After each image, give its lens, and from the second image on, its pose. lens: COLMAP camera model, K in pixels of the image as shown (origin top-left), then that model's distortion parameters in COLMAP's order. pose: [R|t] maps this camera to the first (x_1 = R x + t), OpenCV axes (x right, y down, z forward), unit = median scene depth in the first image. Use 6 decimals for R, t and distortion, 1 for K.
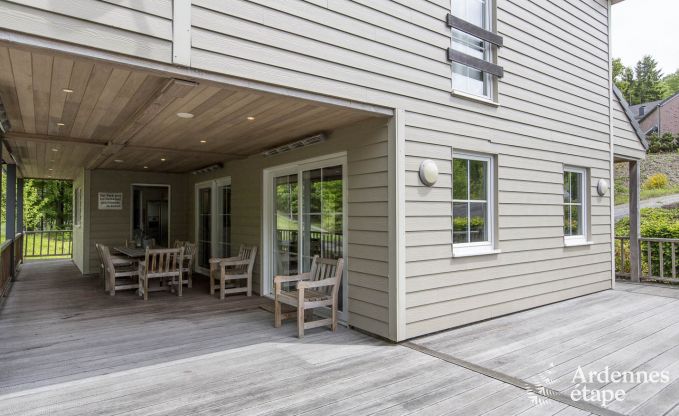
lens RADIAL K [[414.4, 0, 338.8], [0, 414.4, 212.5], [0, 0, 1]] dist [-0.000029, -0.000864]
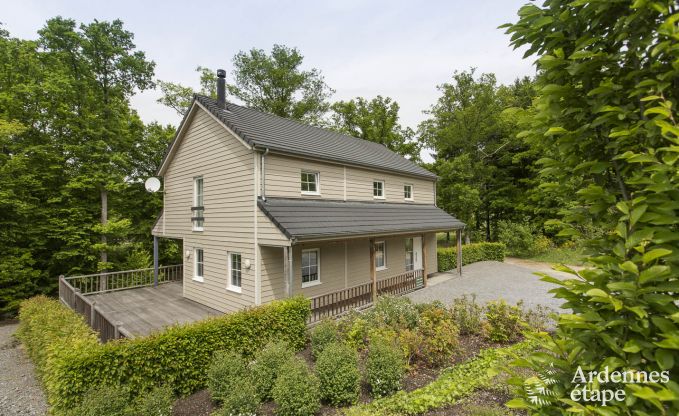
lens RADIAL K [[305.0, 0, 339.5], [0, 305.0, 208.0], [0, 0, 1]] dist [-0.000510, -0.000174]
pose [[0.219798, -0.034230, -0.974945, 2.815545], [0.018345, 0.999353, -0.030951, -0.350208], [0.975373, -0.011083, 0.220284, 1.537247]]
